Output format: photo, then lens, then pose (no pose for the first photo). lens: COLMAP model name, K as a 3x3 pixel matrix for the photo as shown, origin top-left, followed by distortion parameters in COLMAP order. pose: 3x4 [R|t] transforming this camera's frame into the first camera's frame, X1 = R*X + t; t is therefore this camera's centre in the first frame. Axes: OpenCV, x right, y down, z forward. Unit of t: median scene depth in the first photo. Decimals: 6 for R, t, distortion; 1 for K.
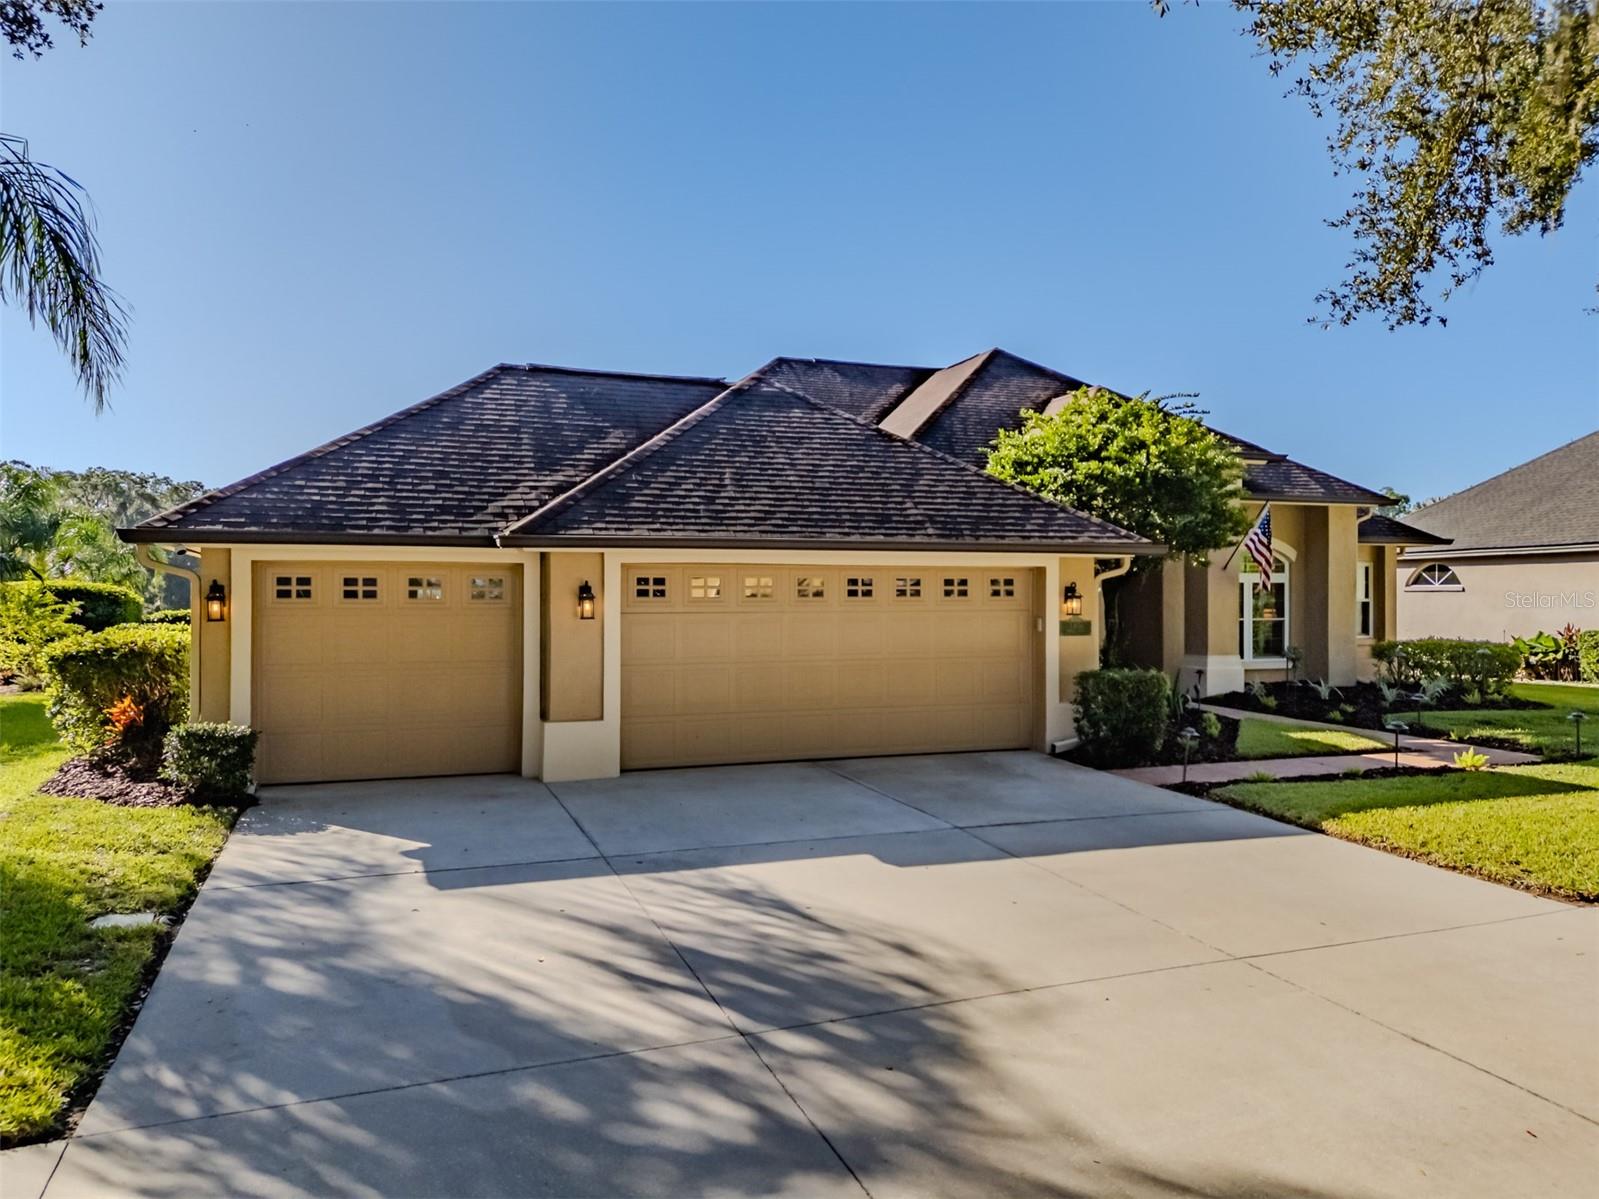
lens RADIAL K [[1124.0, 0, 799.5], [0, 1124.0, 599.5], [0, 0, 1]] dist [0.065301, -0.051461]
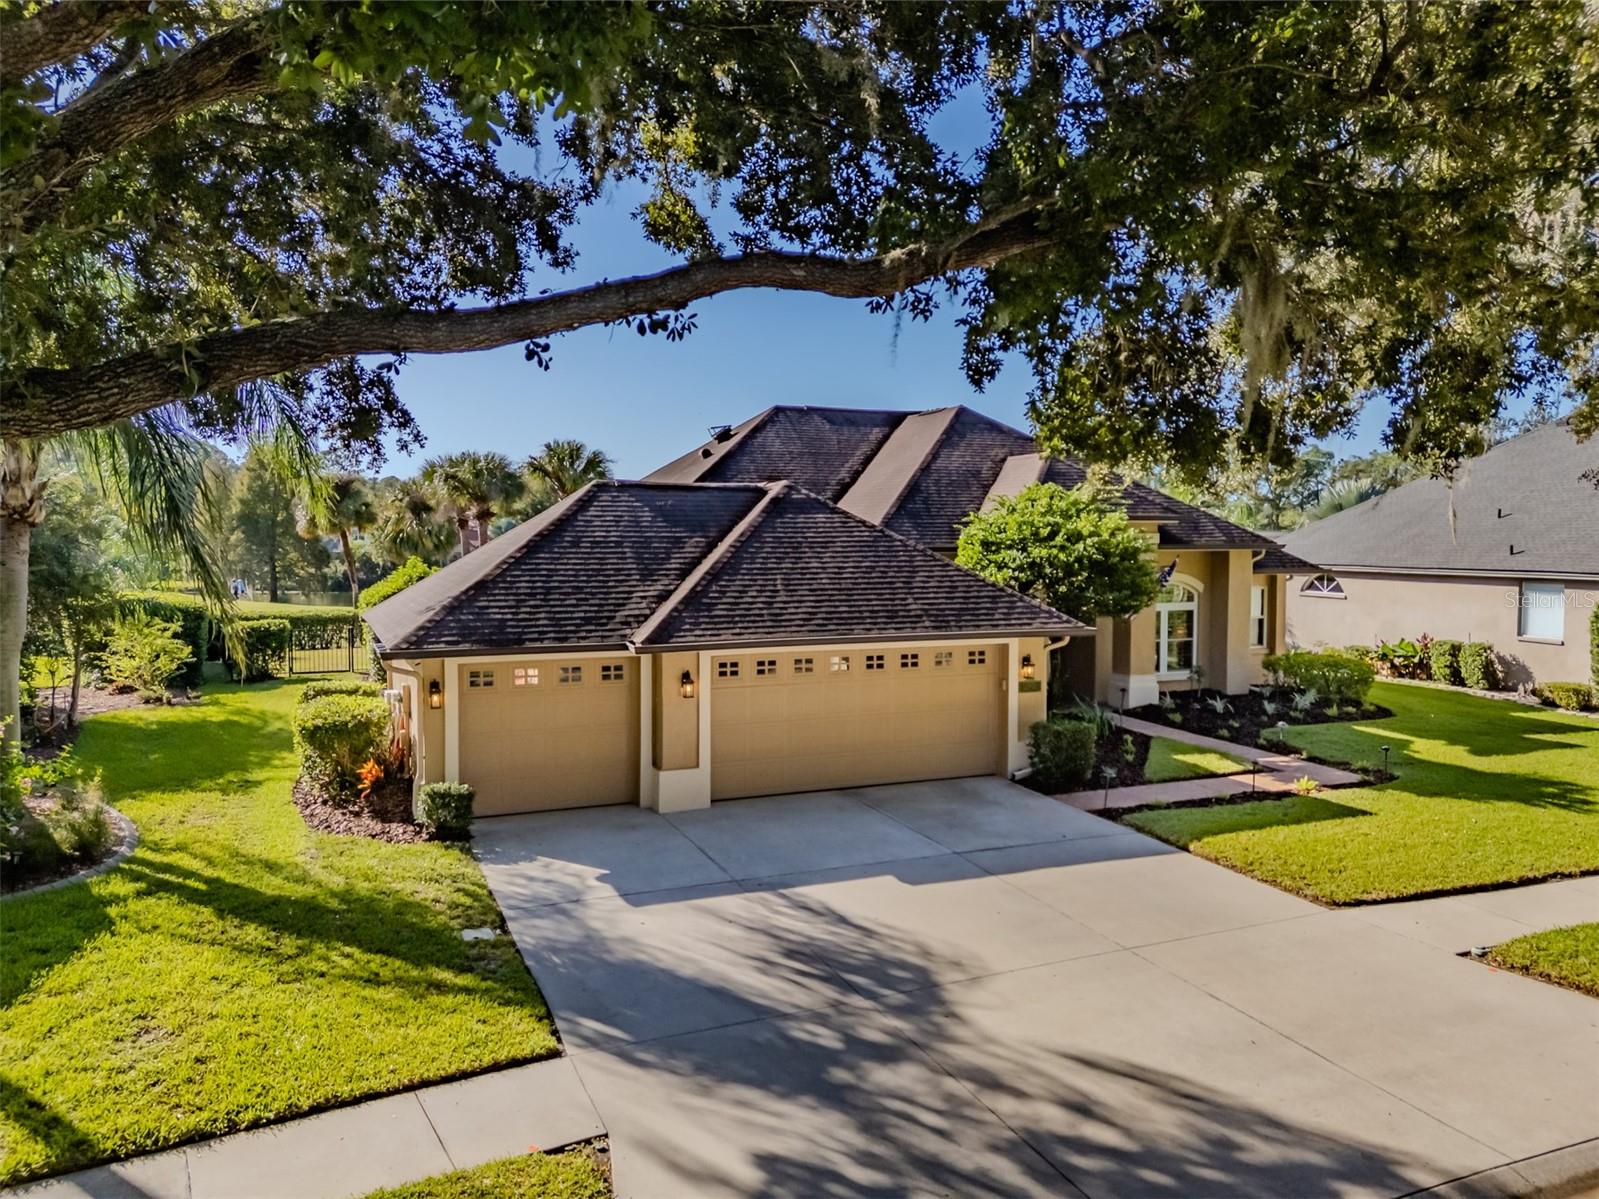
lens RADIAL K [[1125.4, 0, 793.1], [0, 1125.4, 594.7], [0, 0, 1]] dist [0.094715, -0.101838]
pose [[0.999010, -0.002586, 0.044413, -0.102918], [0.000172, 0.998527, 0.054255, -0.161056], [-0.044488, -0.054194, 0.997539, -0.349490]]
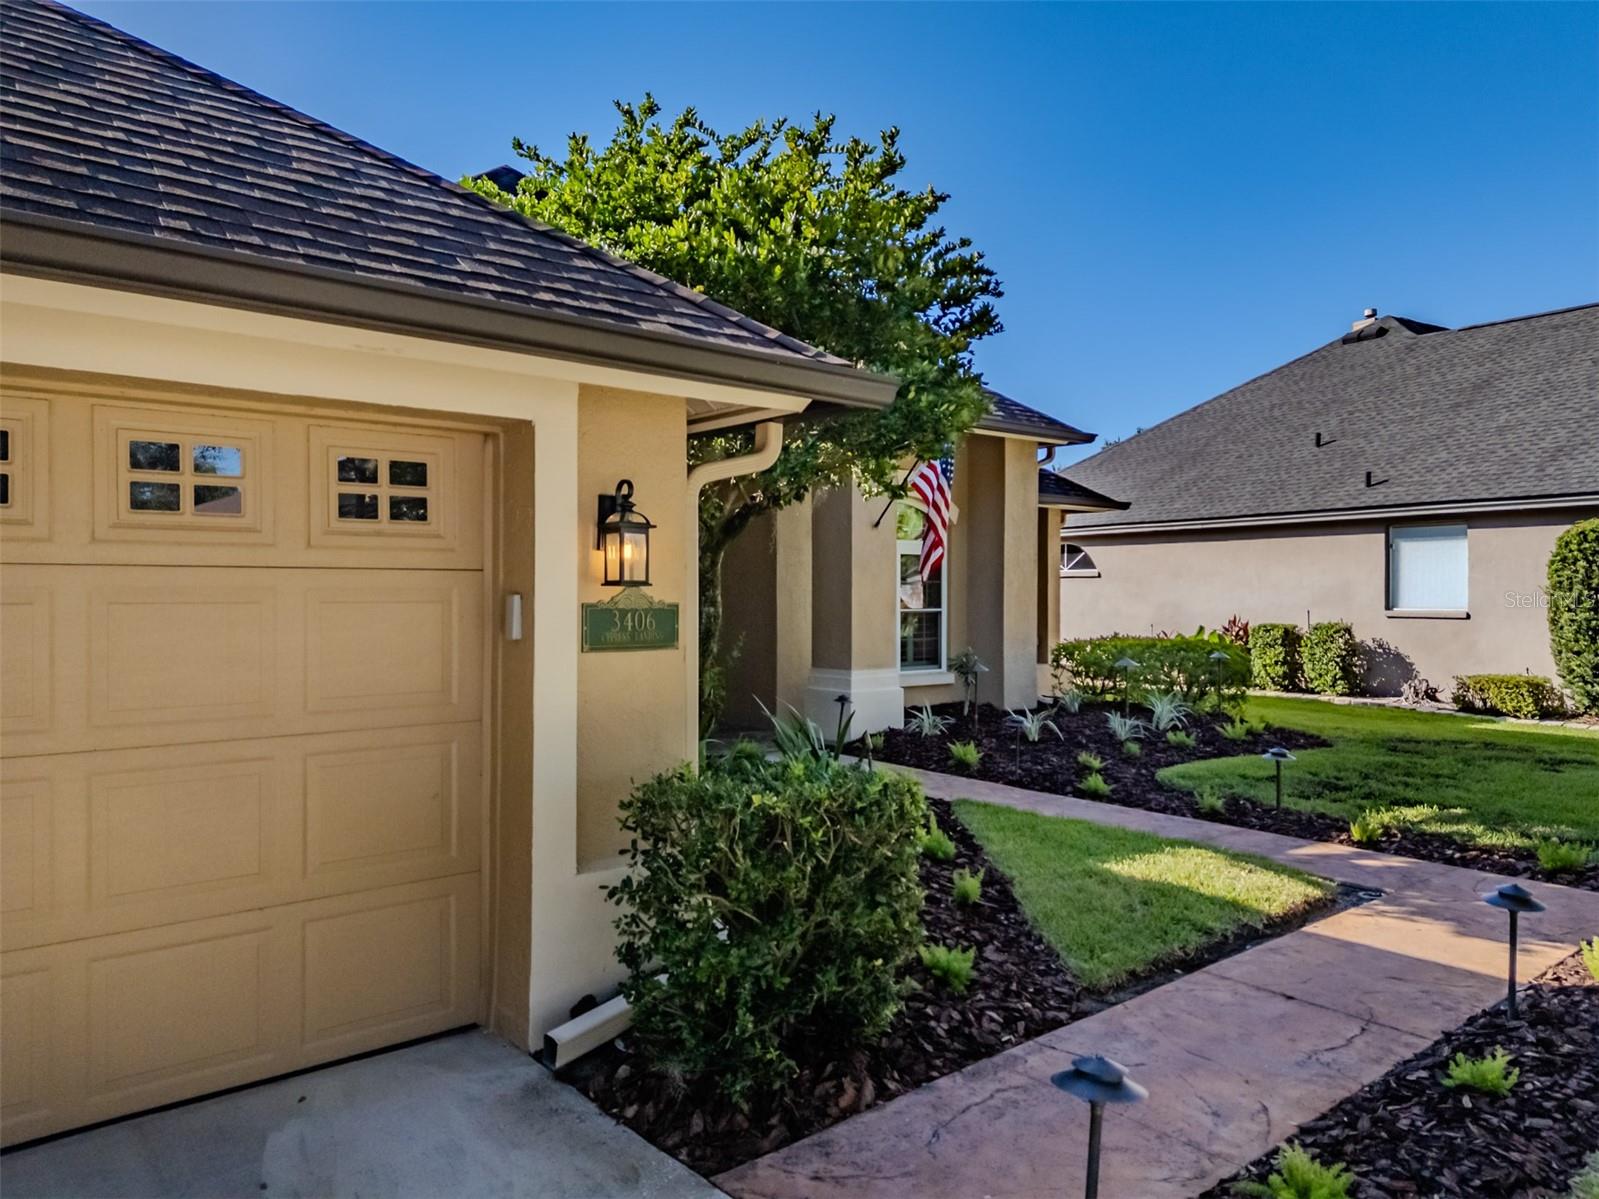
lens RADIAL K [[1125.4, 0, 793.1], [0, 1125.4, 594.7], [0, 0, 1]] dist [0.094715, -0.101838]
pose [[0.930140, 0.004555, 0.367177, 0.171226], [-0.004024, 0.999989, -0.002211, 0.016892], [-0.367183, 0.000579, 0.930149, 0.689566]]
